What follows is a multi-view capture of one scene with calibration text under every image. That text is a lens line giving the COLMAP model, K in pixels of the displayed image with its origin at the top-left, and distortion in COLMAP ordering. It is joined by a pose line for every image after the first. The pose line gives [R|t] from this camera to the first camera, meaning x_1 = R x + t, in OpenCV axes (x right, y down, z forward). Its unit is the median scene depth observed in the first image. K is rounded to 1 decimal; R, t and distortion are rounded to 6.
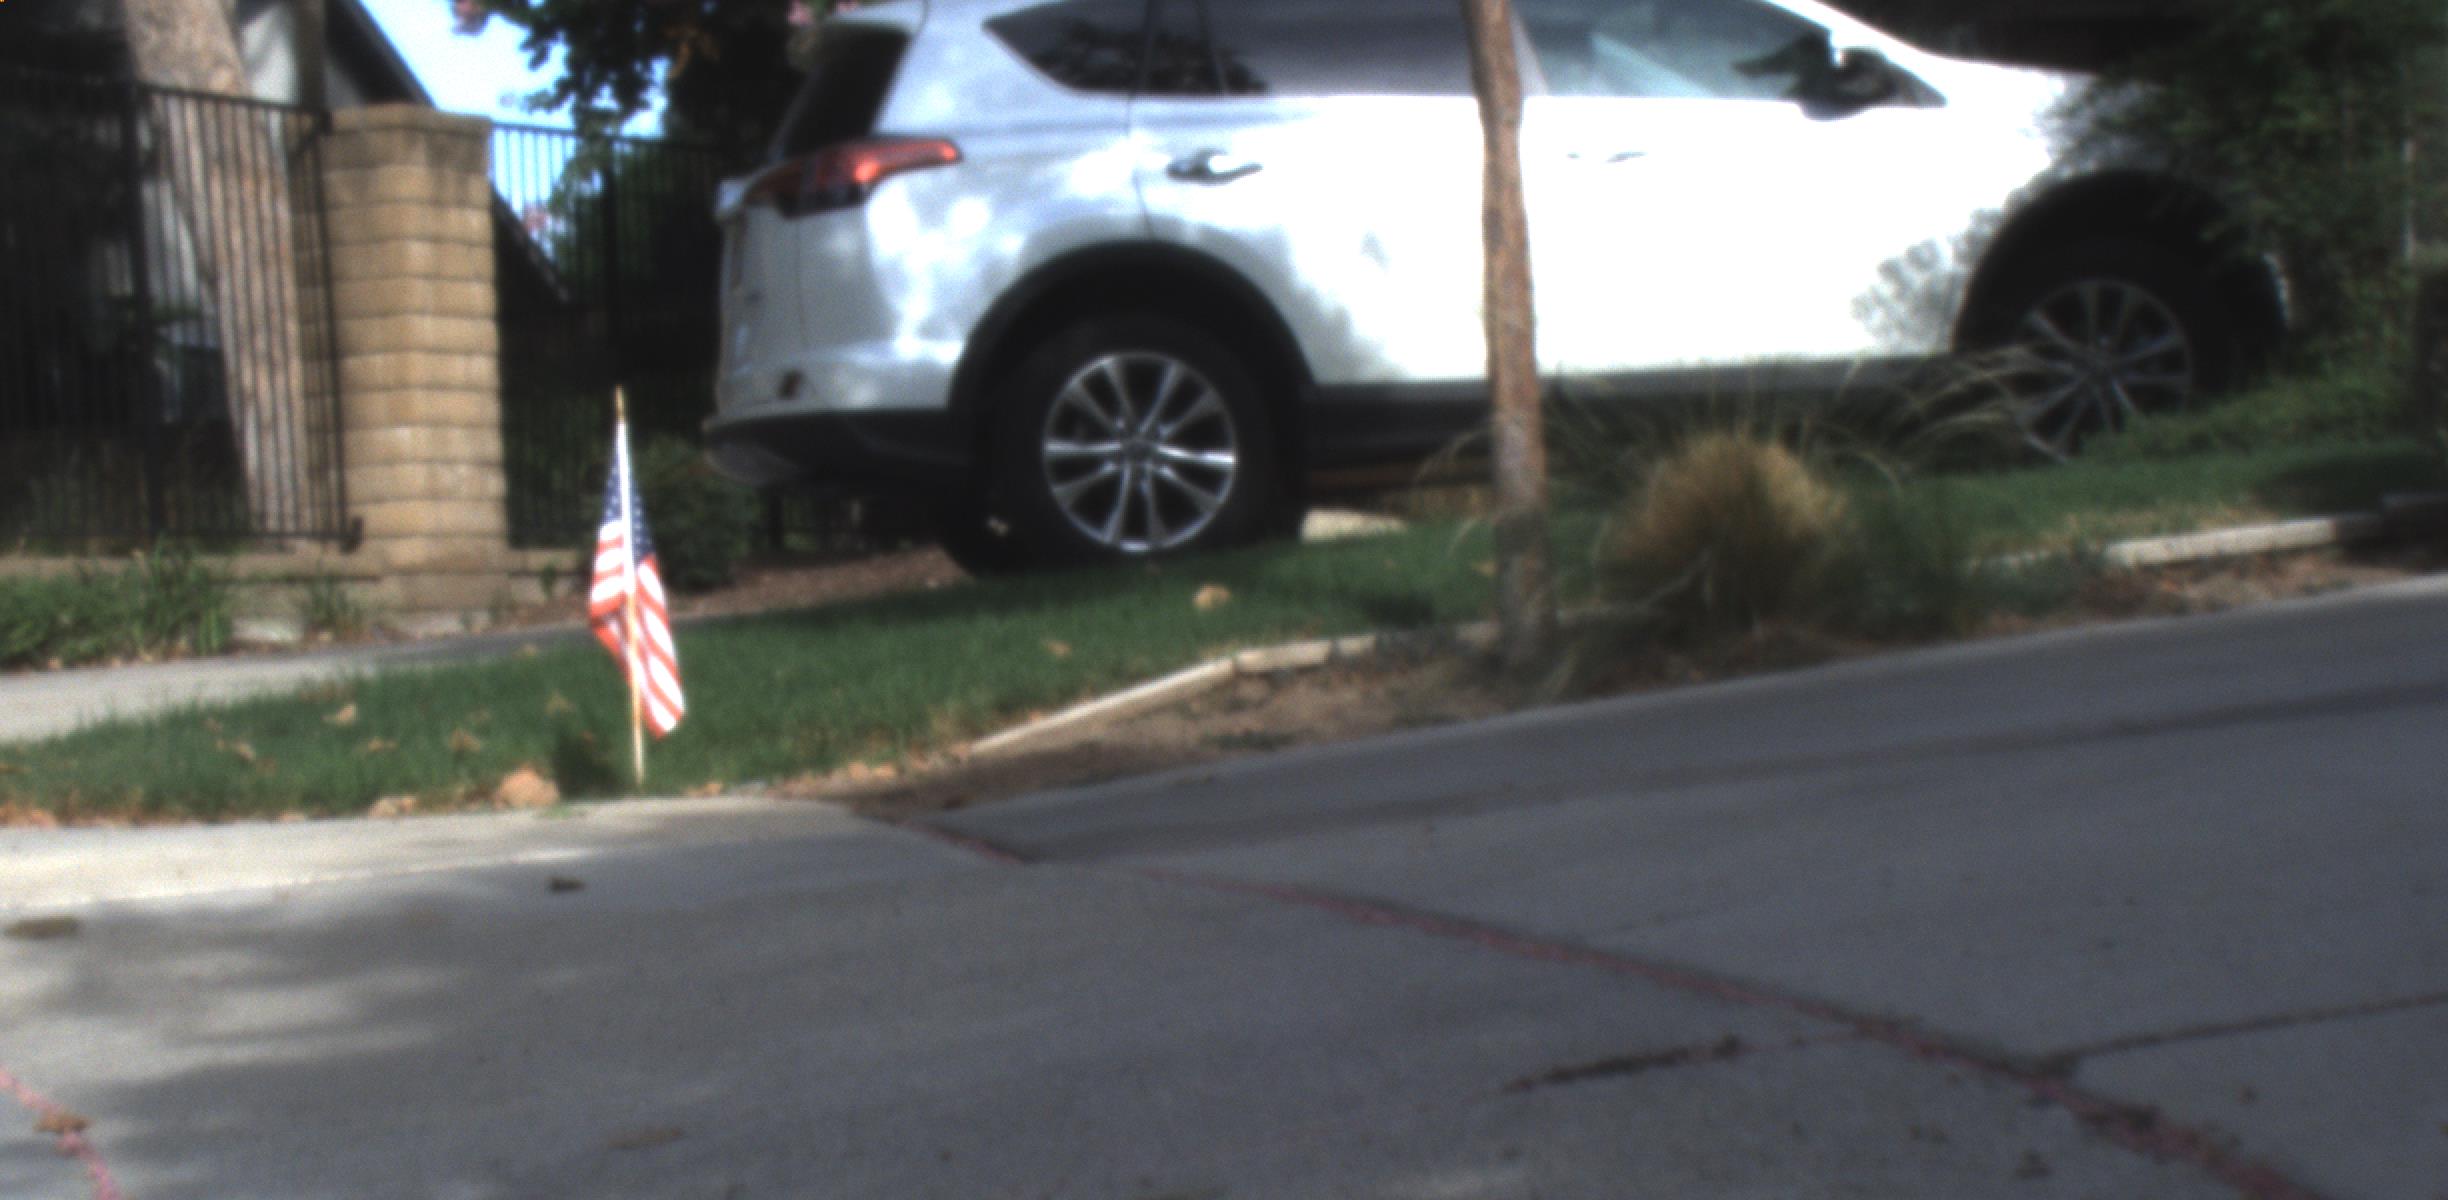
lens RADIAL K [[6205.5, 0, 1236.7], [0, 6205.5, 606.6], [0, 0, 1]] dist [0.075126, 0.000000]
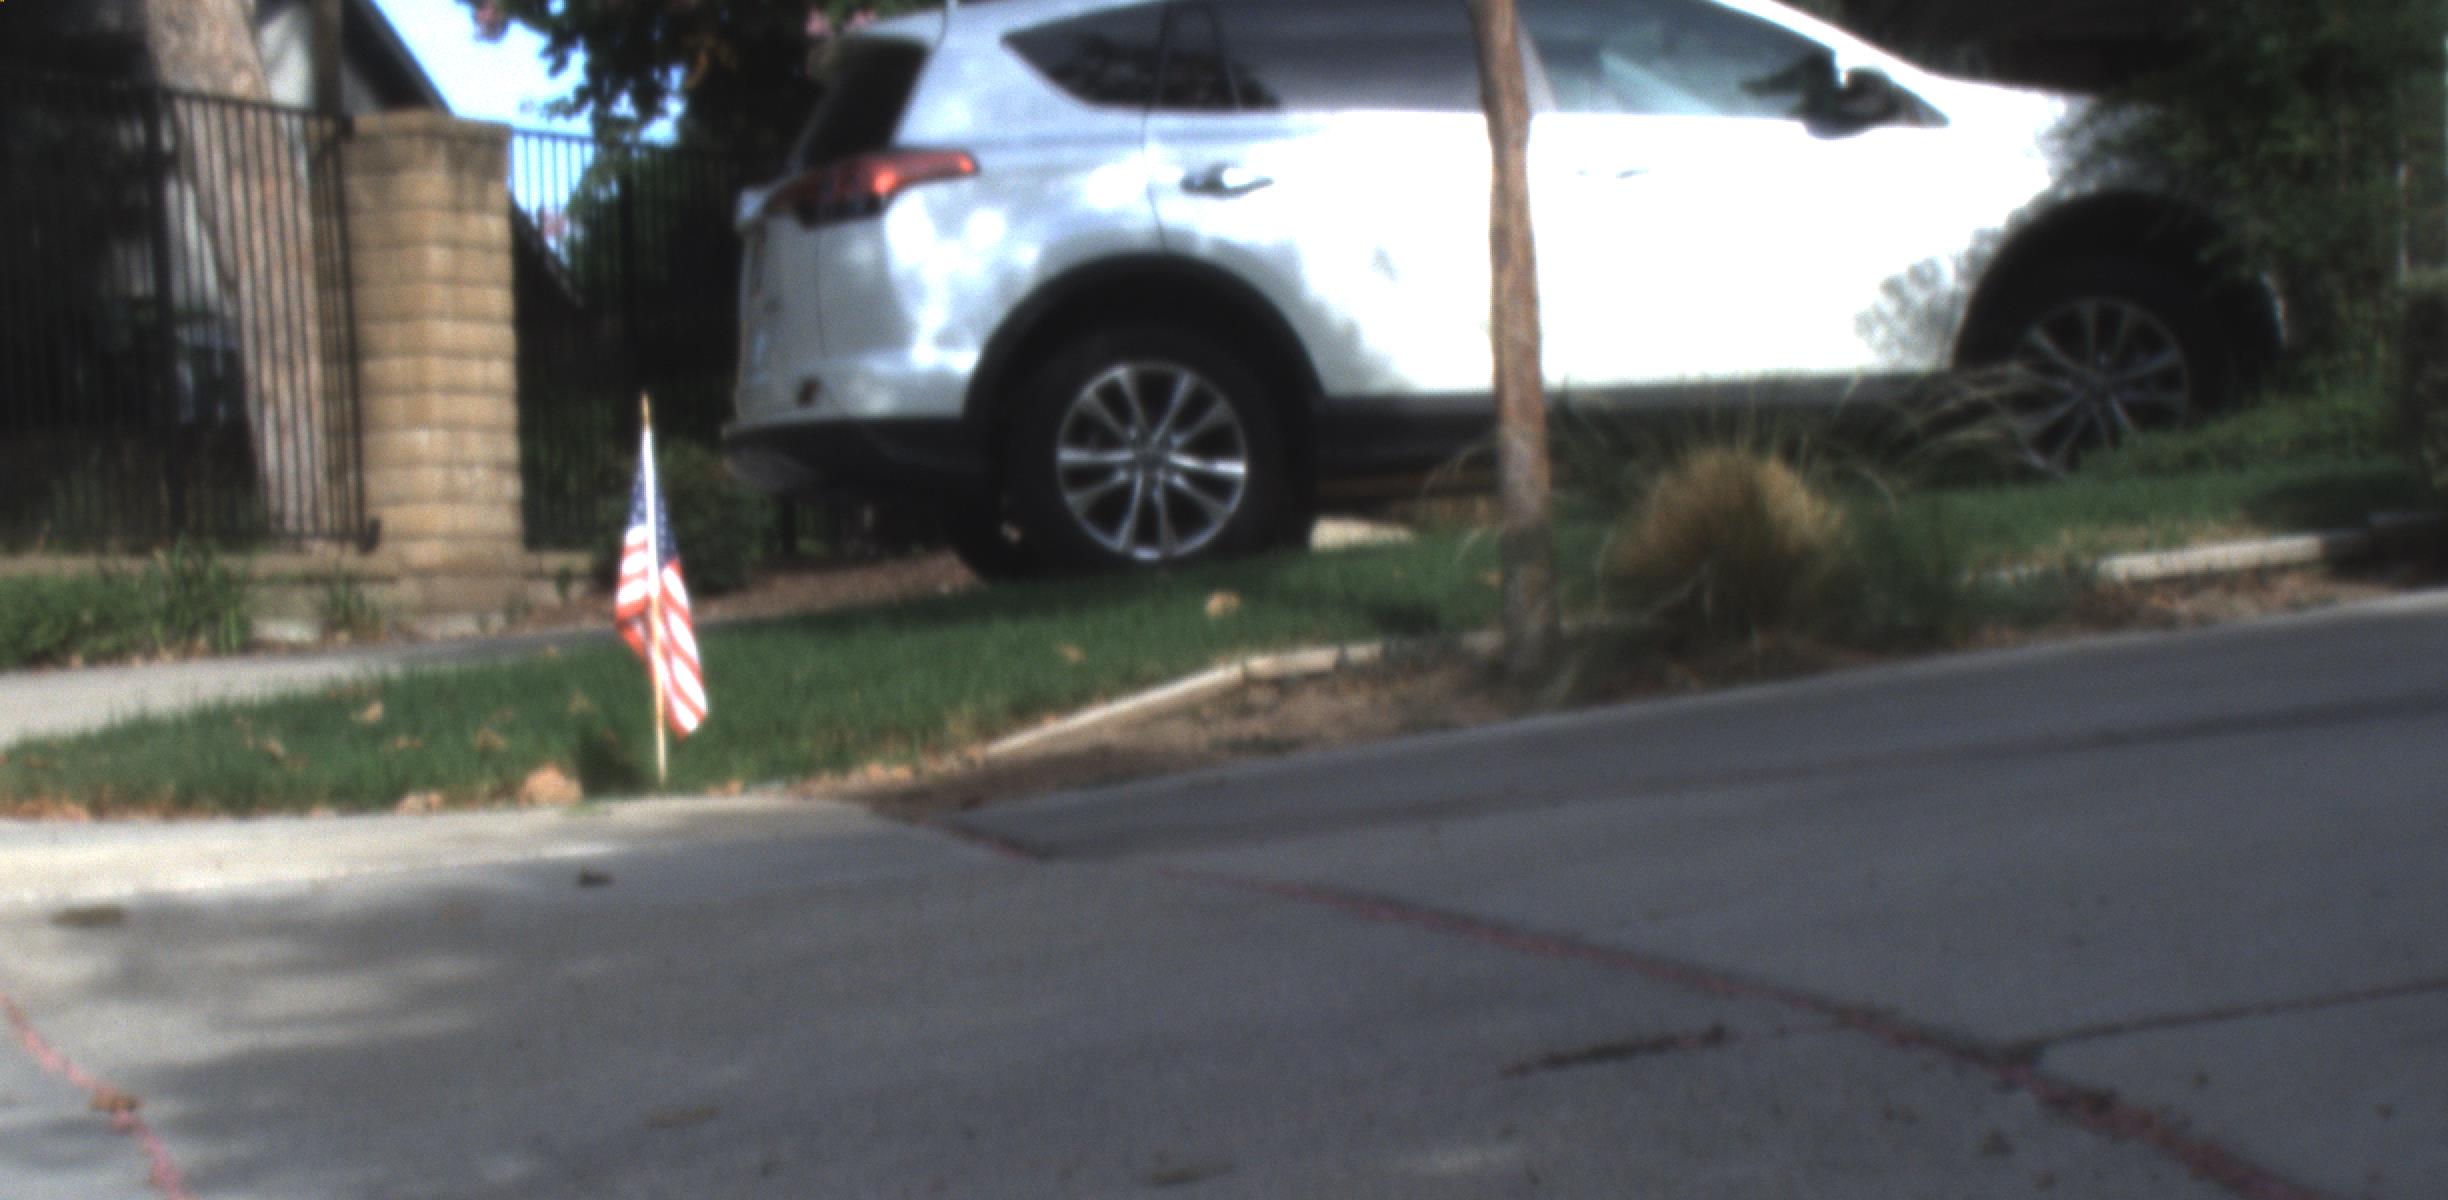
lens RADIAL K [[6205.5, 0, 1229.3], [0, 6205.5, 601.2], [0, 0, 1]] dist [0.075126, 0.000000]
pose [[0.999967, 0.007804, -0.002316, -0.000477], [-0.007809, 0.999967, -0.002040, 0.000038], [0.002300, 0.002058, 0.999995, -0.019221]]
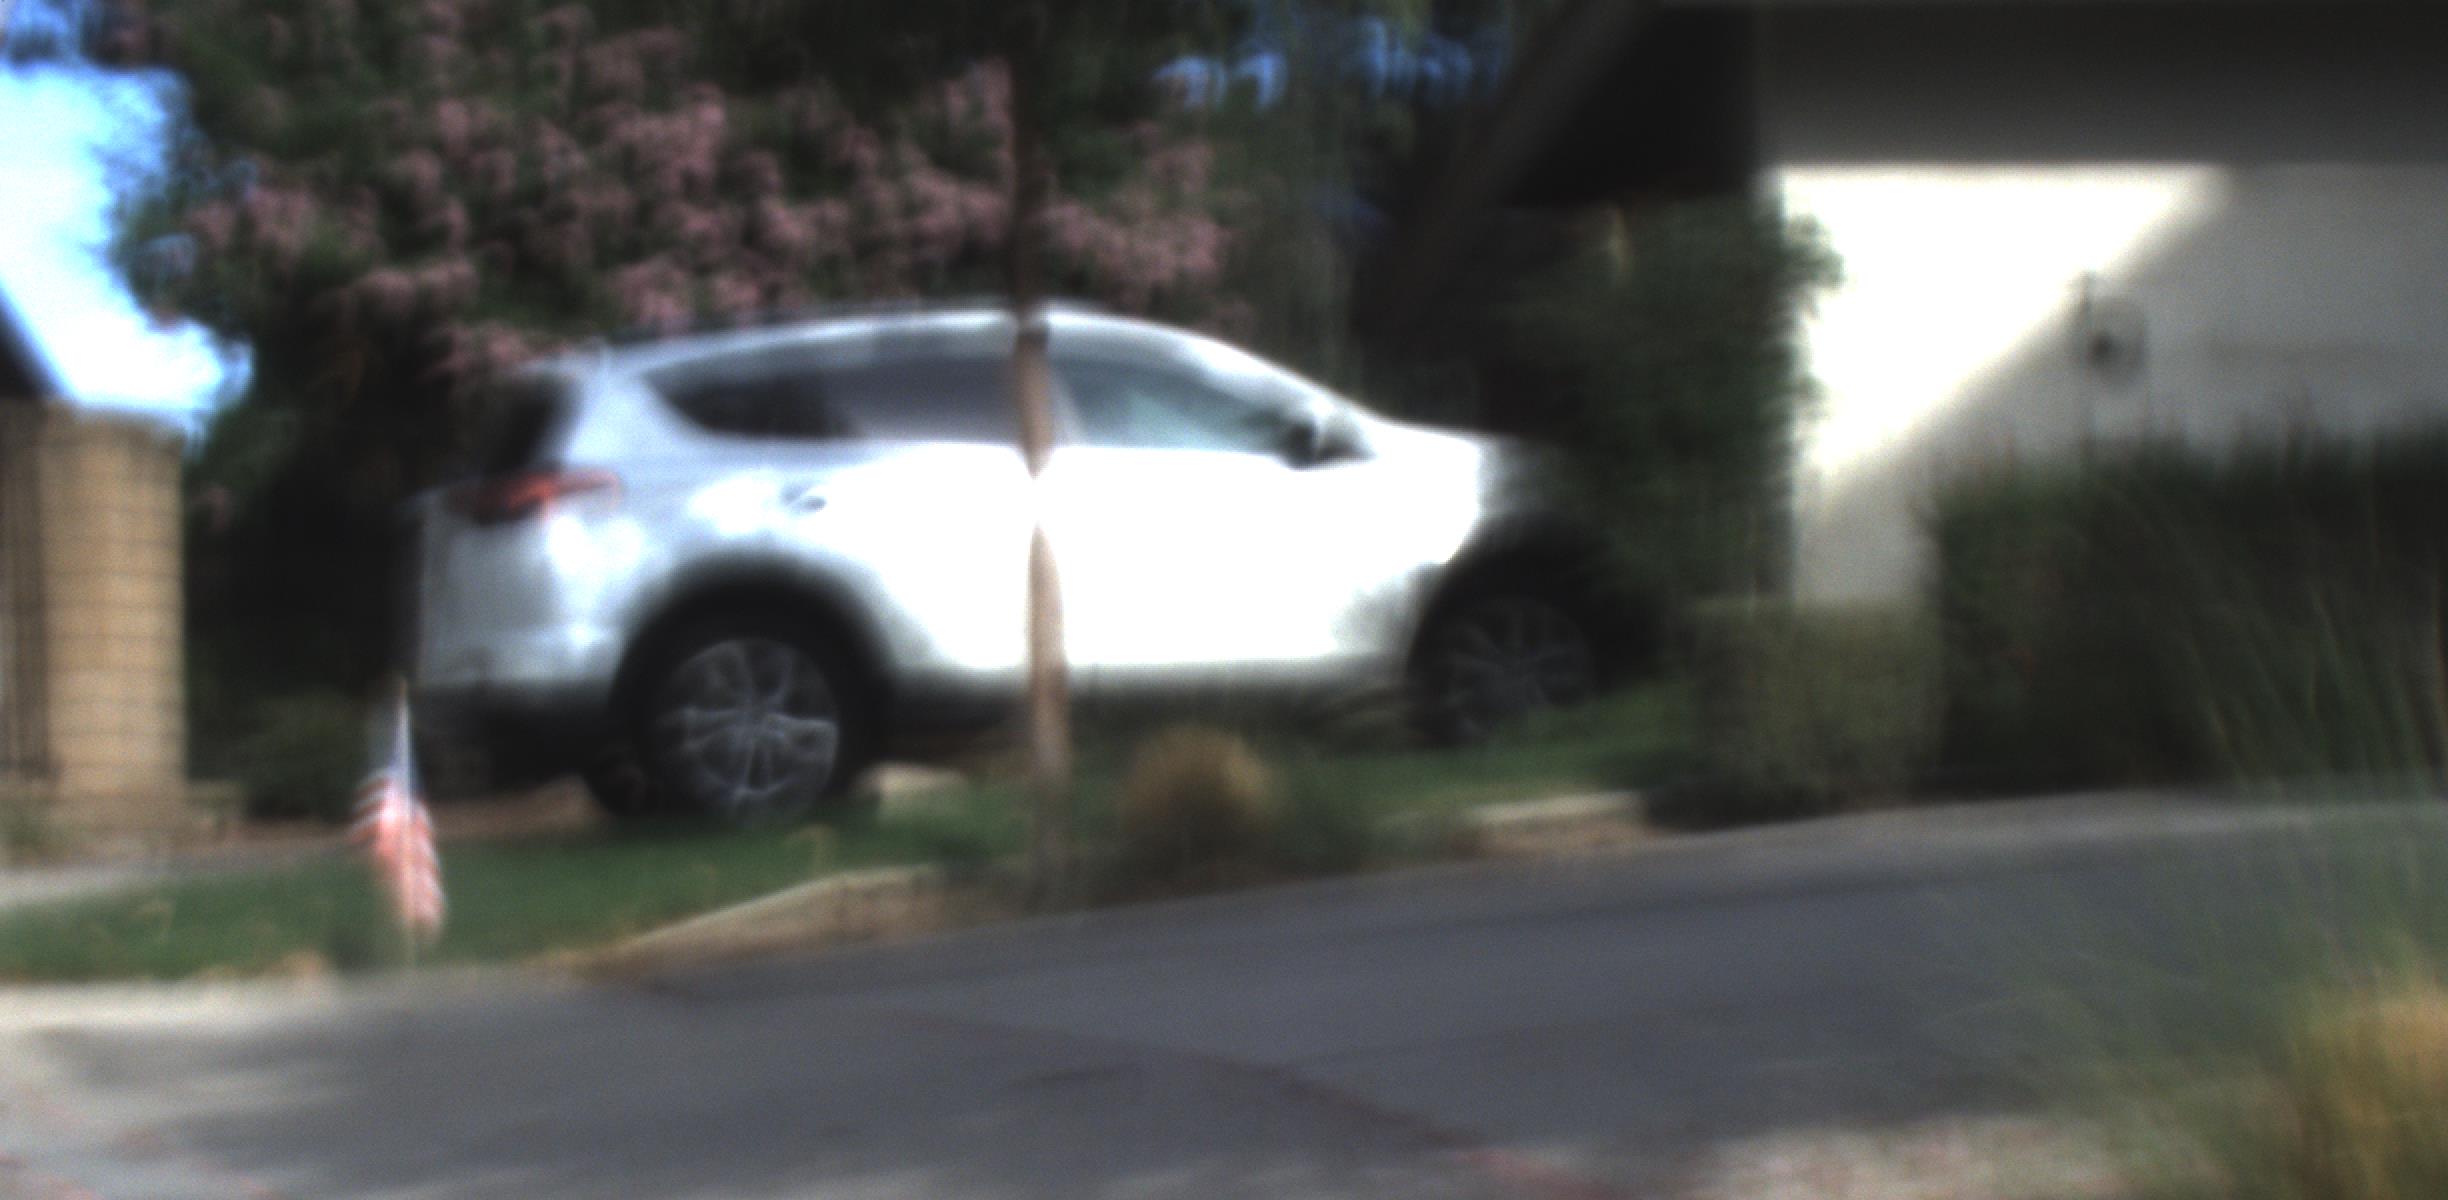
lens RADIAL K [[6205.5, 0, 1219.4], [0, 6205.5, 605.1], [0, 0, 1]] dist [0.075126, 0.000000]
pose [[0.997136, 0.026590, 0.070798, -0.013207], [-0.023635, 0.998828, -0.042241, 0.002512], [-0.071838, 0.040447, 0.996596, -0.321967]]
